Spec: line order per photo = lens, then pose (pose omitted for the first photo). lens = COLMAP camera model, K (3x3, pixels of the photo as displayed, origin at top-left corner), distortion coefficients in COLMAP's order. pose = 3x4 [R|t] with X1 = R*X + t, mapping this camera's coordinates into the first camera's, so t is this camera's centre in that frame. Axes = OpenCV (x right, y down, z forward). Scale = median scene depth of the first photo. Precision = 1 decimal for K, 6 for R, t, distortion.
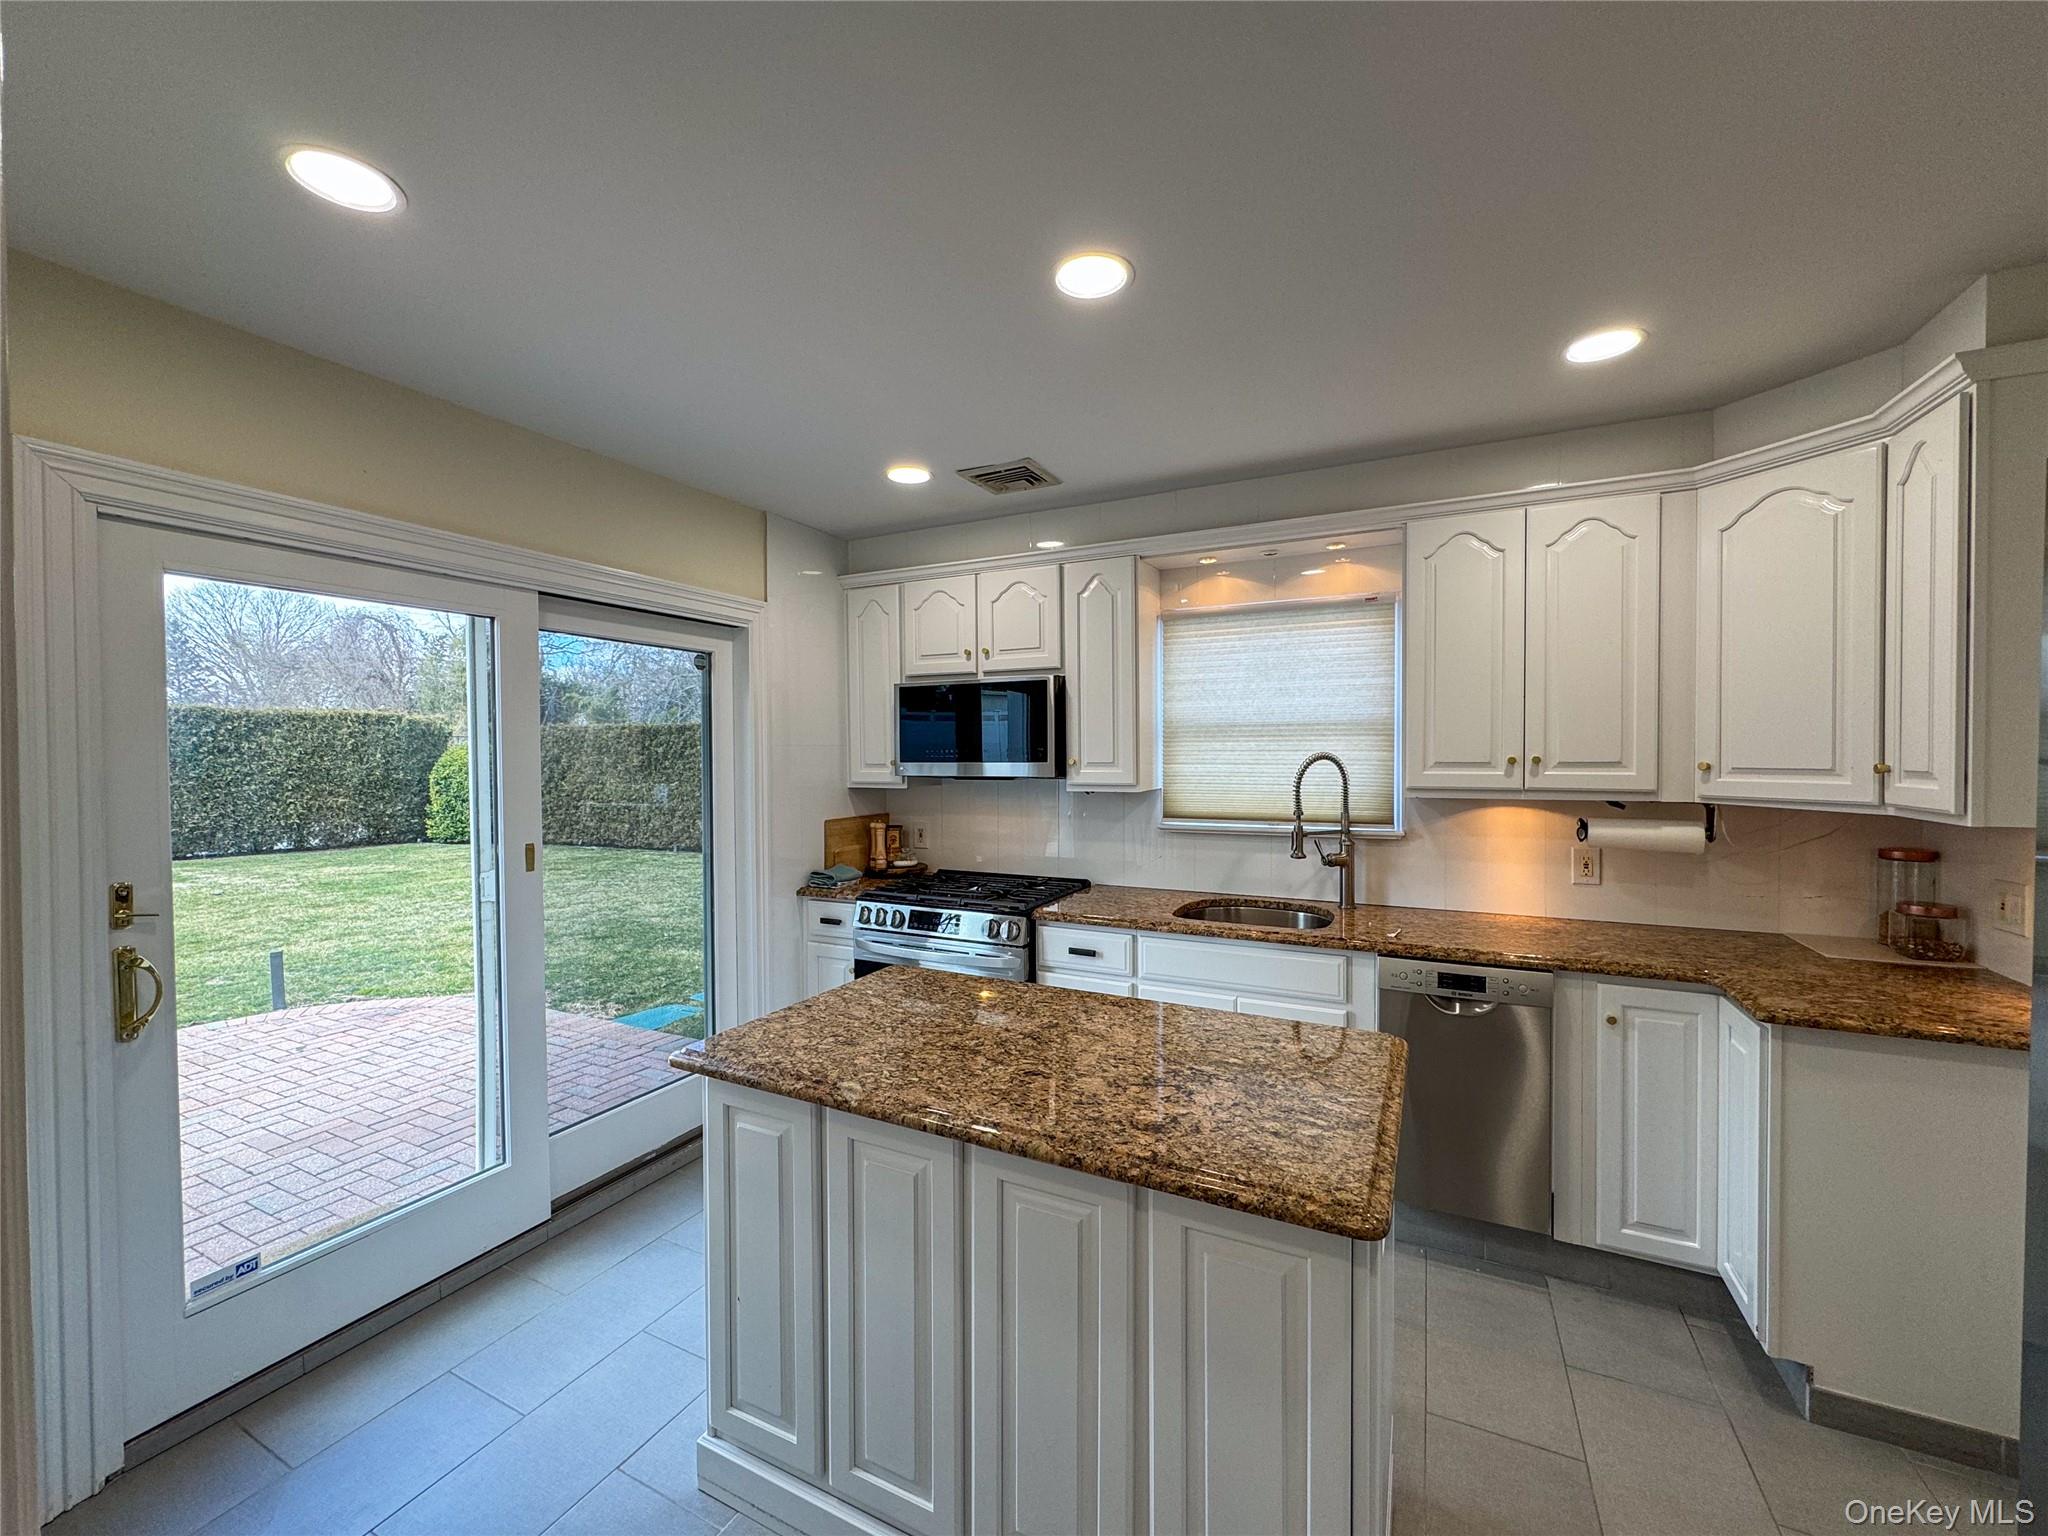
lens RADIAL K [[814.7, 0, 1022.2], [0, 814.7, 768.8], [0, 0, 1]] dist [-0.003582, -0.000048]
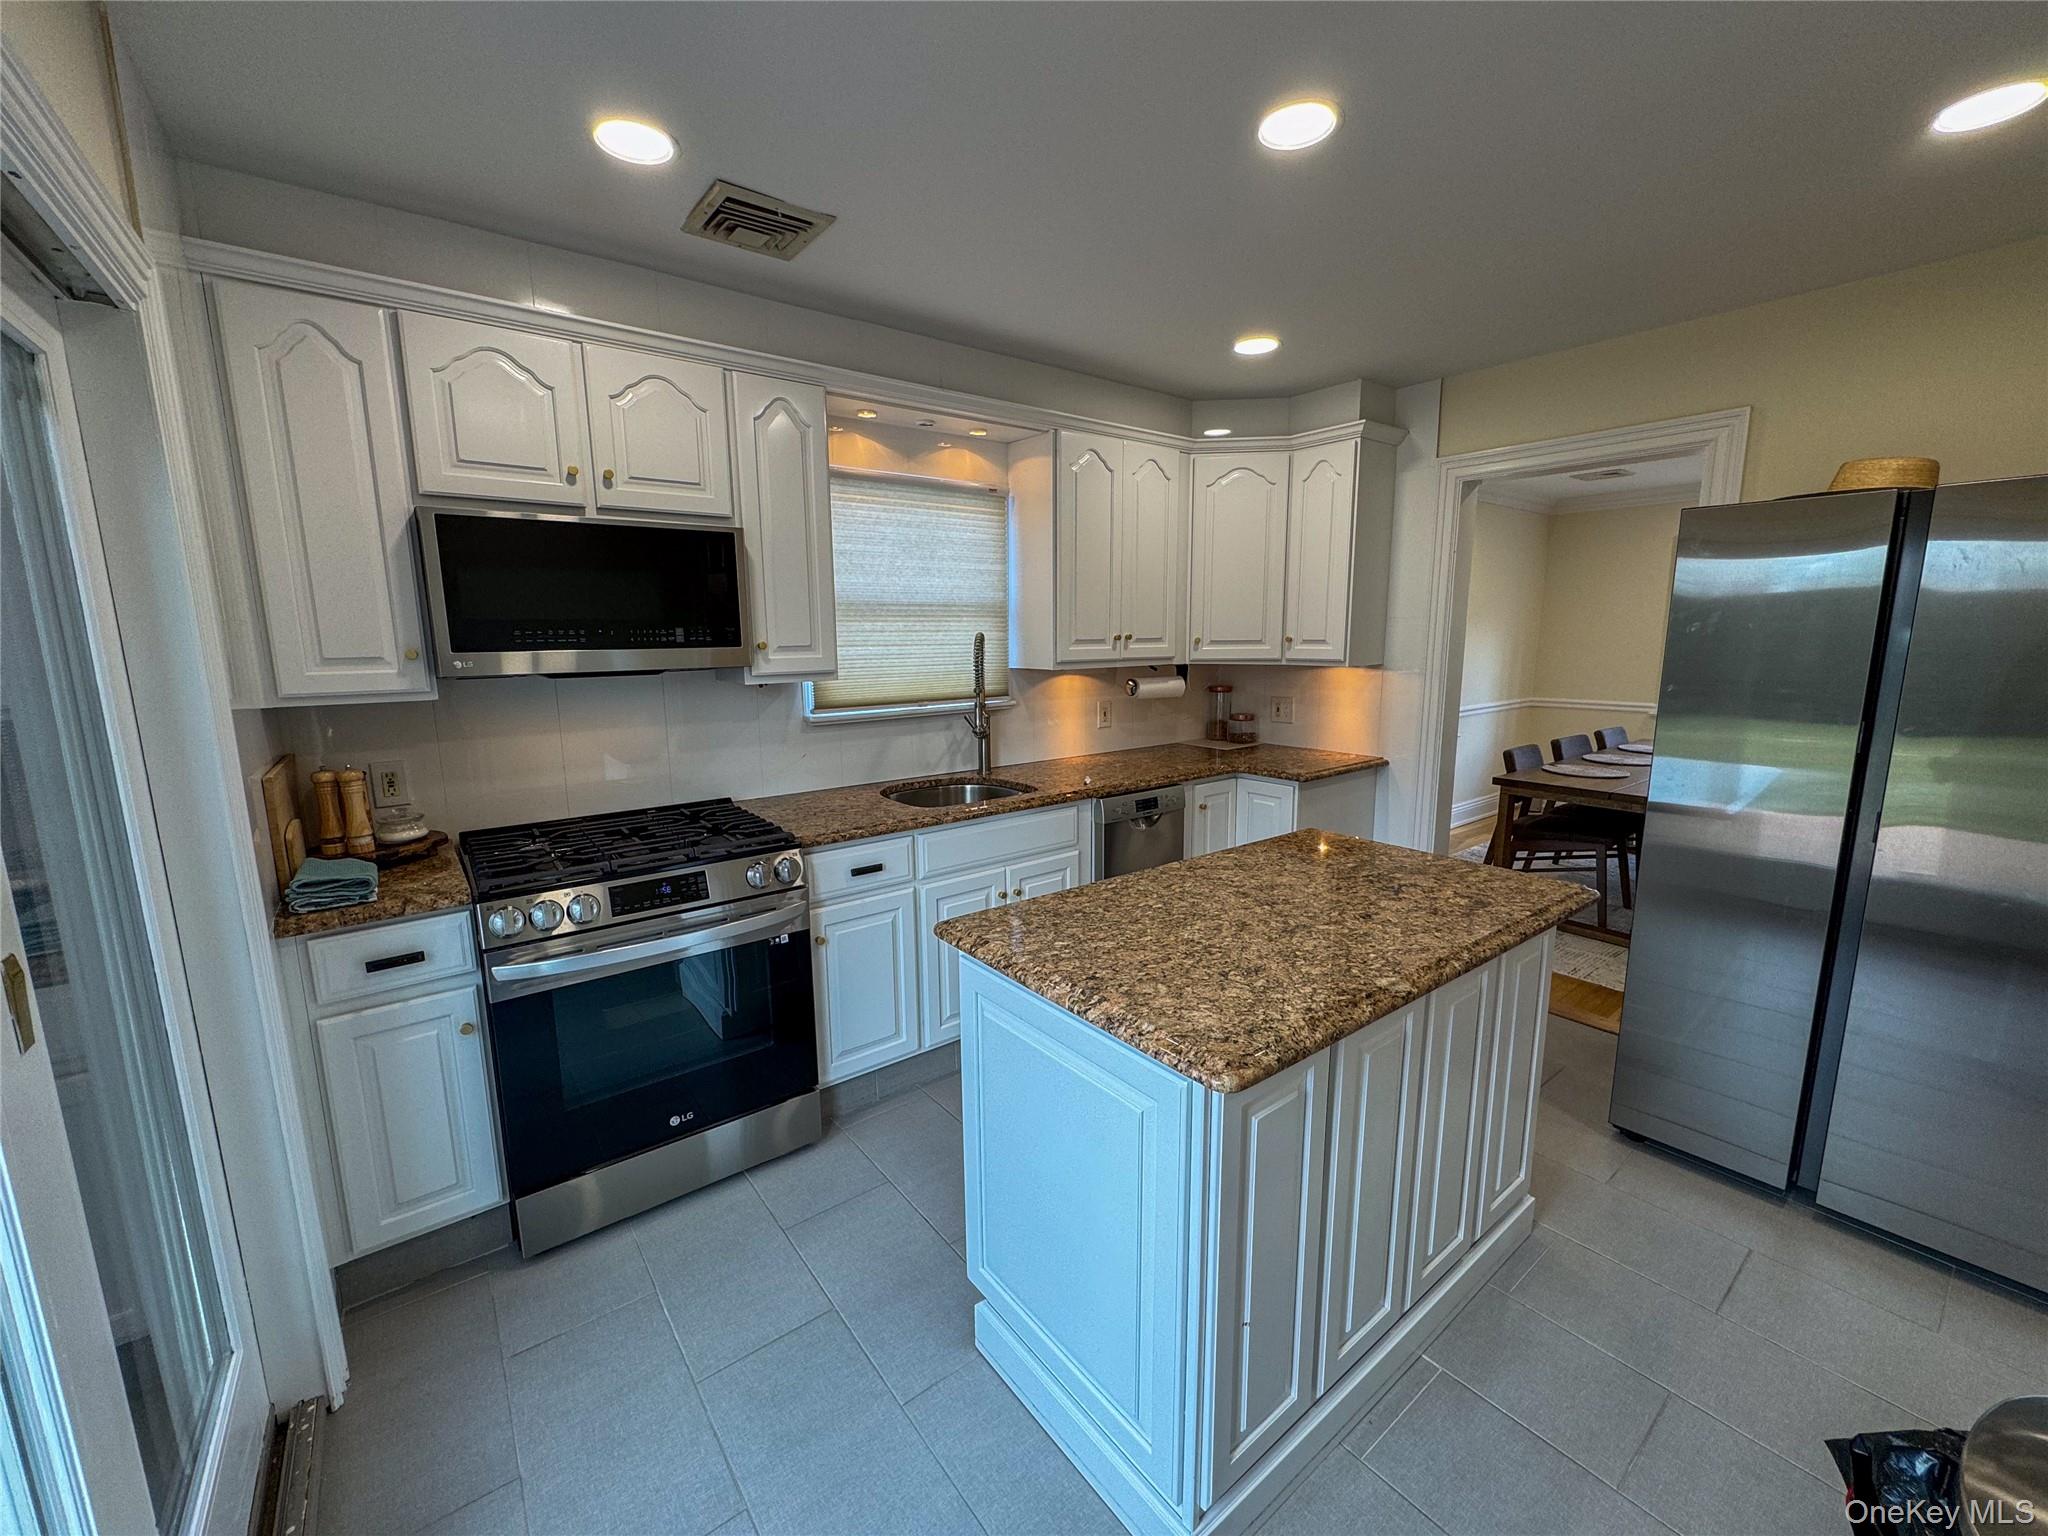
lens RADIAL K [[814.7, 0, 1022.2], [0, 814.7, 768.8], [0, 0, 1]] dist [-0.003582, -0.000048]
pose [[0.434463, -0.148732, 0.888325, -0.598638], [0.026414, 0.987951, 0.152494, -0.005022], [-0.900302, -0.042788, 0.433157, 0.491081]]
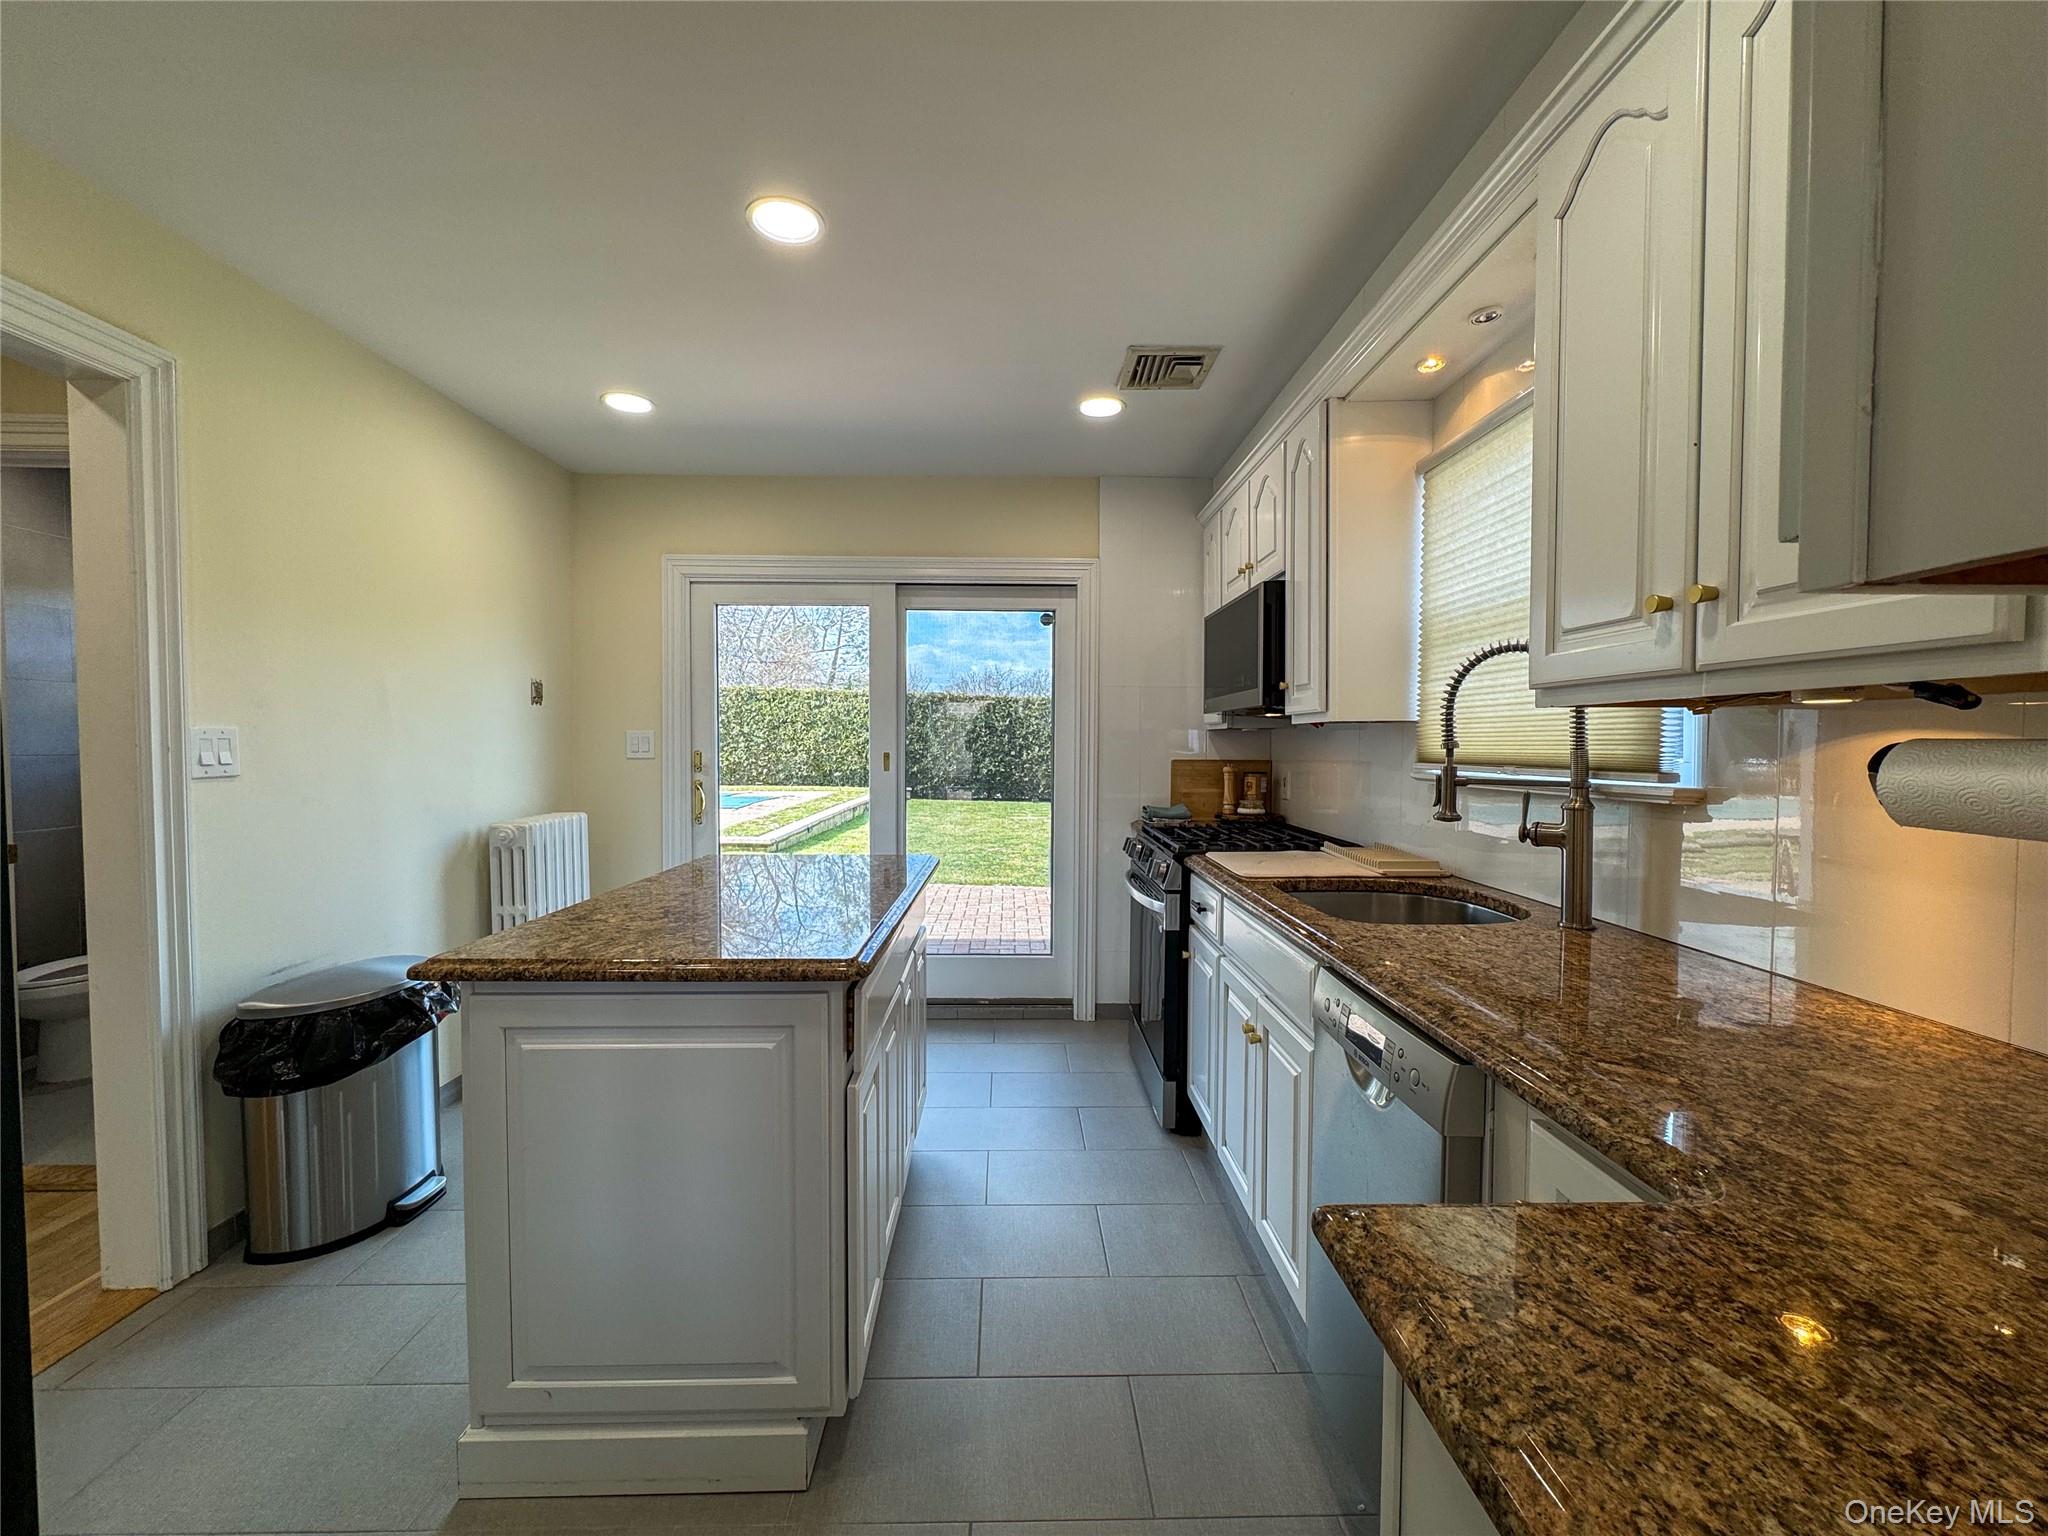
lens RADIAL K [[814.7, 0, 1022.2], [0, 814.7, 768.8], [0, 0, 1]] dist [-0.003582, -0.000048]
pose [[0.467649, 0.035971, -0.883182, 0.719488], [-0.024697, 0.999313, 0.027624, 0.063128], [0.883569, 0.008893, 0.468217, 0.441475]]
